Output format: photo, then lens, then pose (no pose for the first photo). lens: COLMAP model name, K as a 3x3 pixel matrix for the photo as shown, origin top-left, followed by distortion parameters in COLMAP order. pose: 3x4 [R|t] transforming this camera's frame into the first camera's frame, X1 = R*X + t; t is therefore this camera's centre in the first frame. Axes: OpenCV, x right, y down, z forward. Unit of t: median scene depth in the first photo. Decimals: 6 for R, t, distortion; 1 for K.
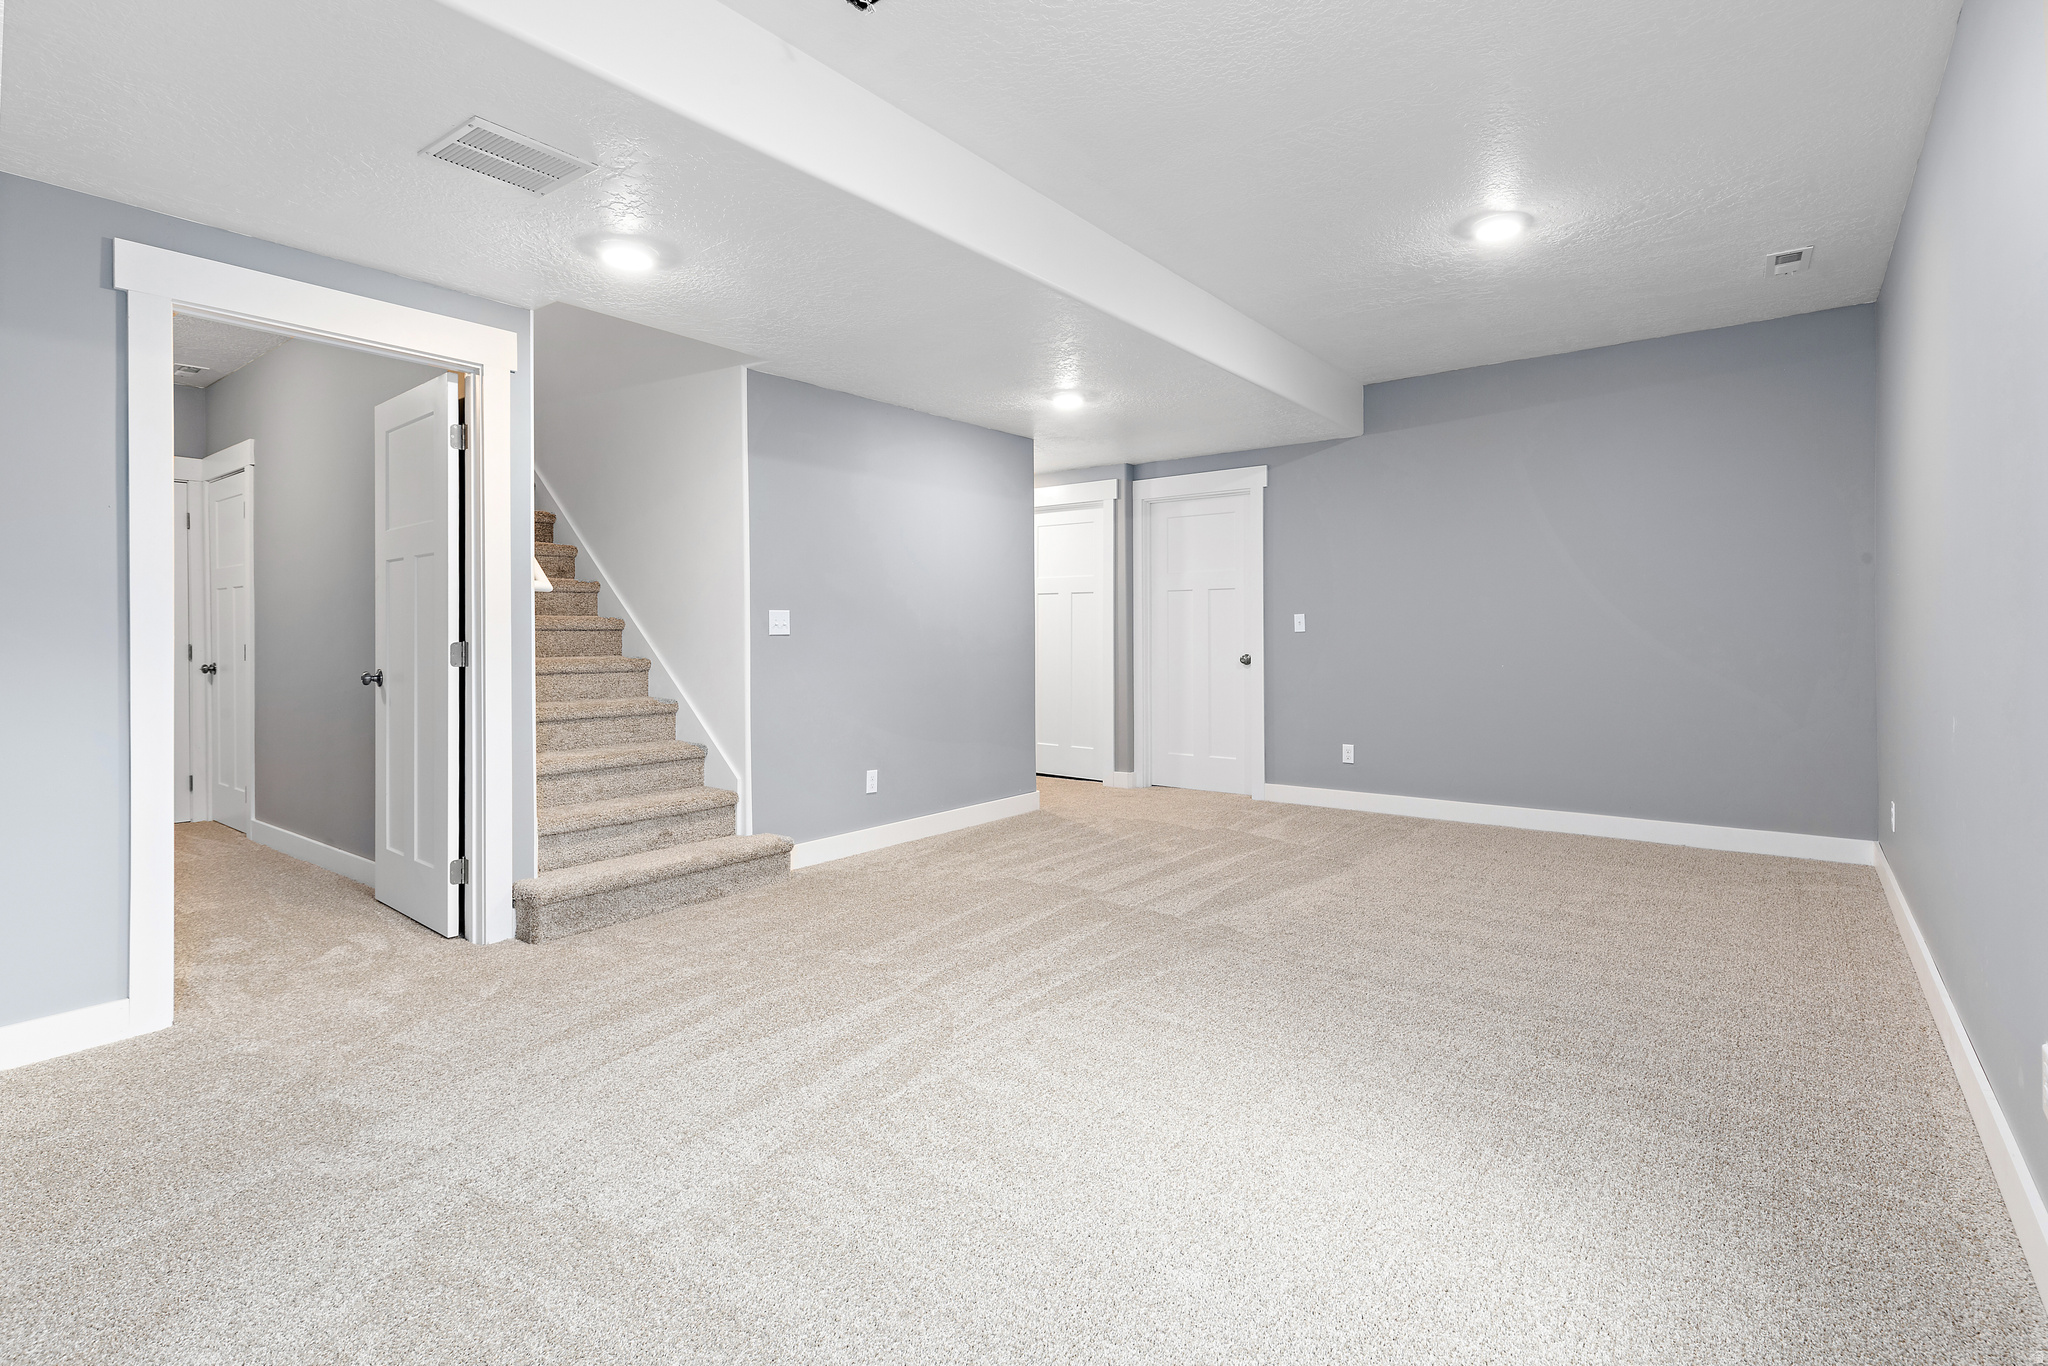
lens RADIAL K [[973.2, 0, 1024.8], [0, 973.2, 634.5], [0, 0, 1]] dist [0.000223, 0.000052]
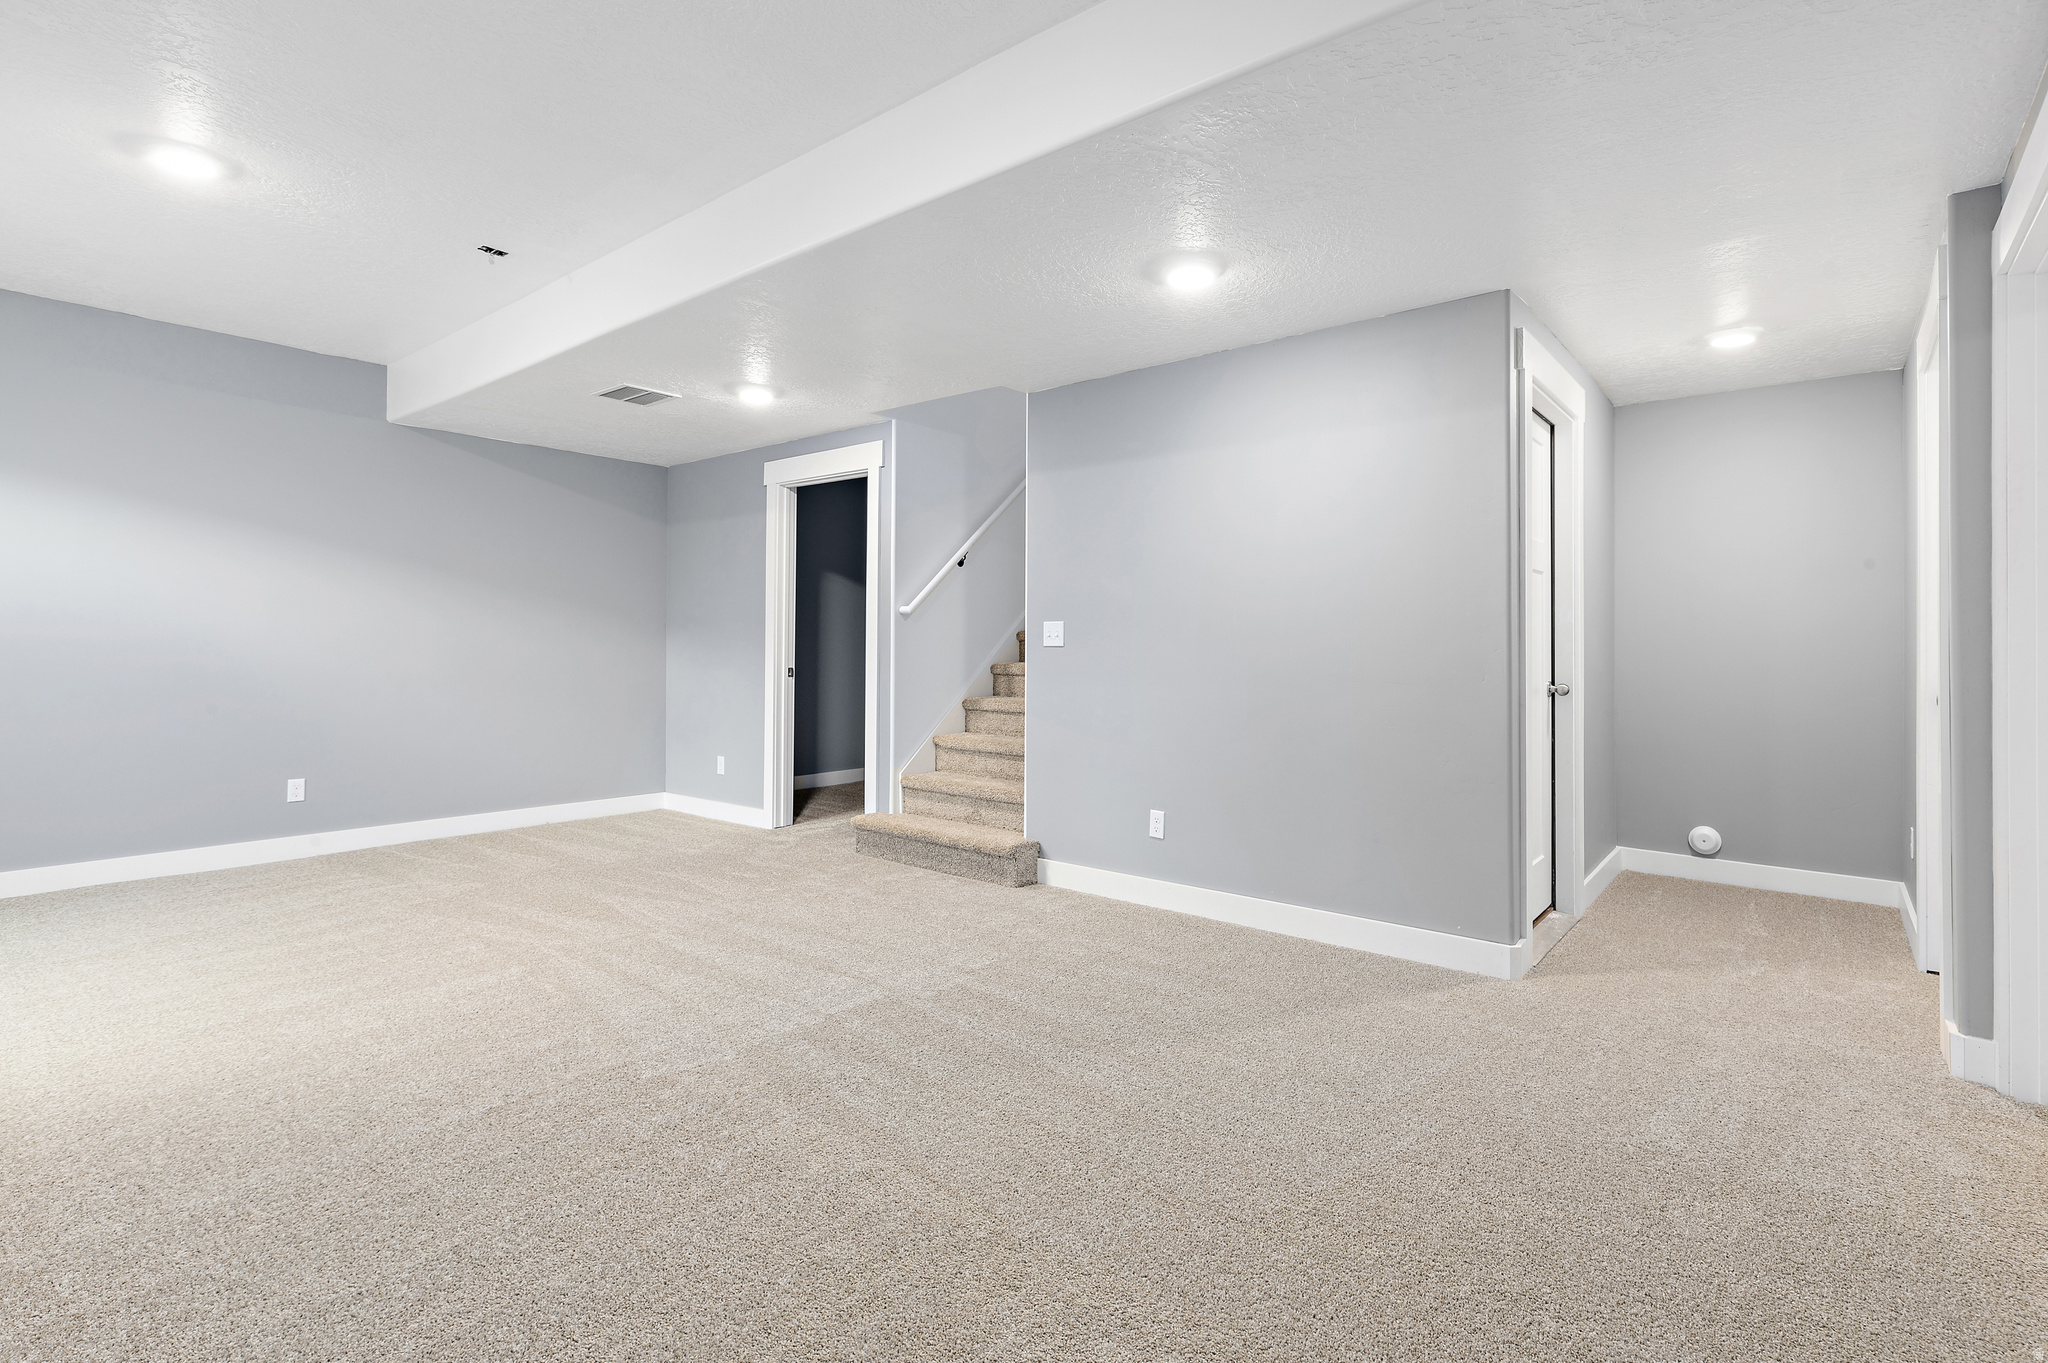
lens RADIAL K [[973.2, 0, 1024.8], [0, 973.2, 633.0], [0, 0, 1]] dist [0.000223, 0.000052]
pose [[-0.036294, -0.007092, -0.999316, 0.793375], [-0.004920, 0.999964, -0.006918, -0.005586], [0.999329, 0.004665, -0.036328, 1.080715]]
